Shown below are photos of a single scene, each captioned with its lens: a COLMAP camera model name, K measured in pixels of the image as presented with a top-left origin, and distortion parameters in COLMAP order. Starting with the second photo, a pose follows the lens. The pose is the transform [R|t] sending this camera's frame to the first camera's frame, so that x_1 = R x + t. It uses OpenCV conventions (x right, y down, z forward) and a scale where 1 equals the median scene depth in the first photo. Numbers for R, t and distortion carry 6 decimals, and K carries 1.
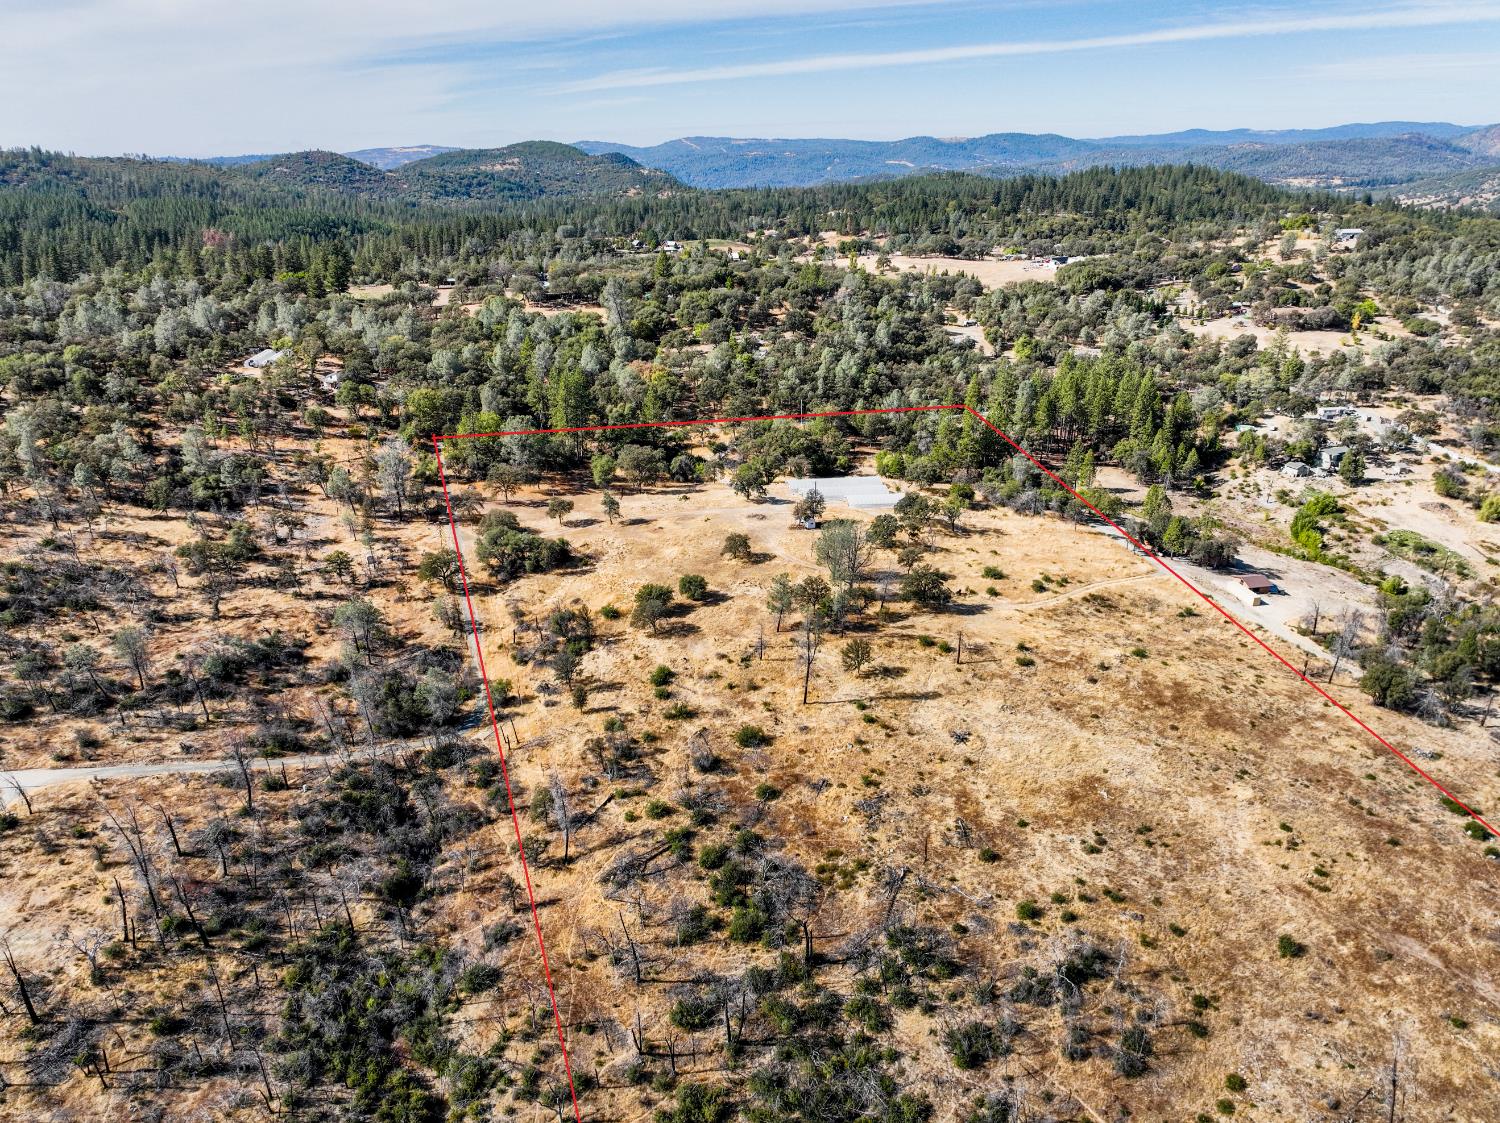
lens RADIAL K [[1052.4, 0, 753.9], [0, 1052.4, 558.9], [0, 0, 1]] dist [0.003489, 0.008354]
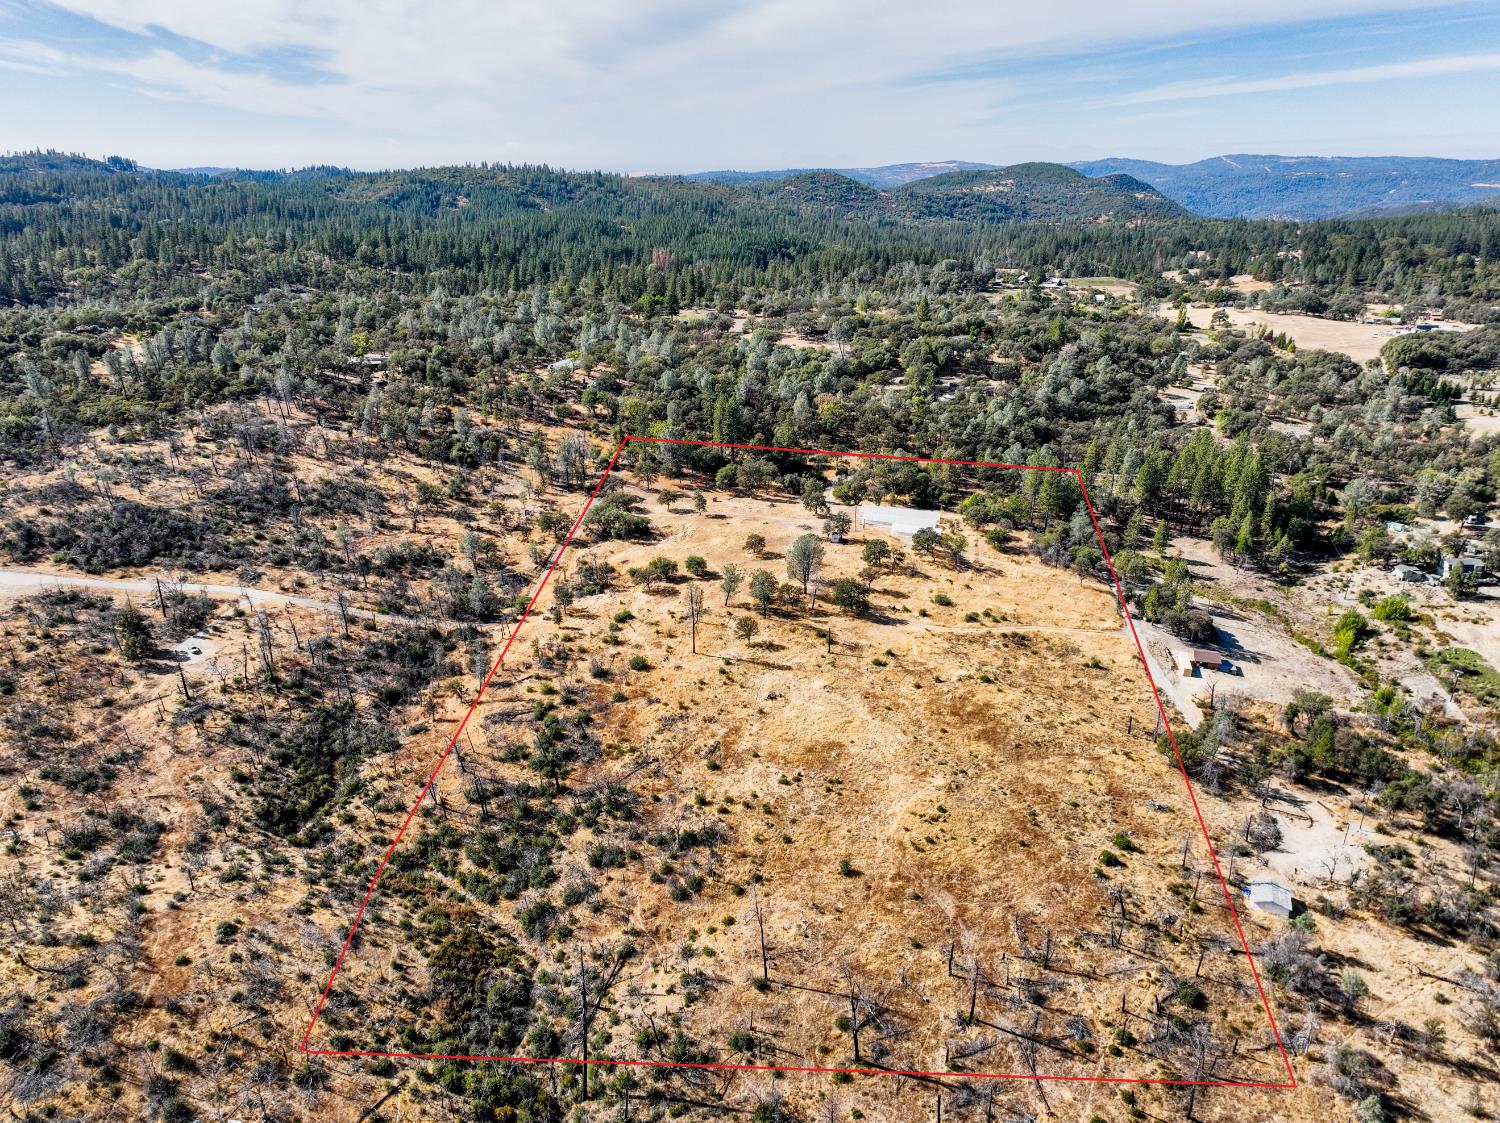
lens RADIAL K [[1052.4, 0, 744.4], [0, 1052.4, 564.9], [0, 0, 1]] dist [0.003489, 0.008354]
pose [[0.893365, 0.168950, -0.416360, 0.577619], [-0.172354, 0.984587, 0.029712, -0.025512], [0.414962, 0.045217, 0.908714, -0.206054]]
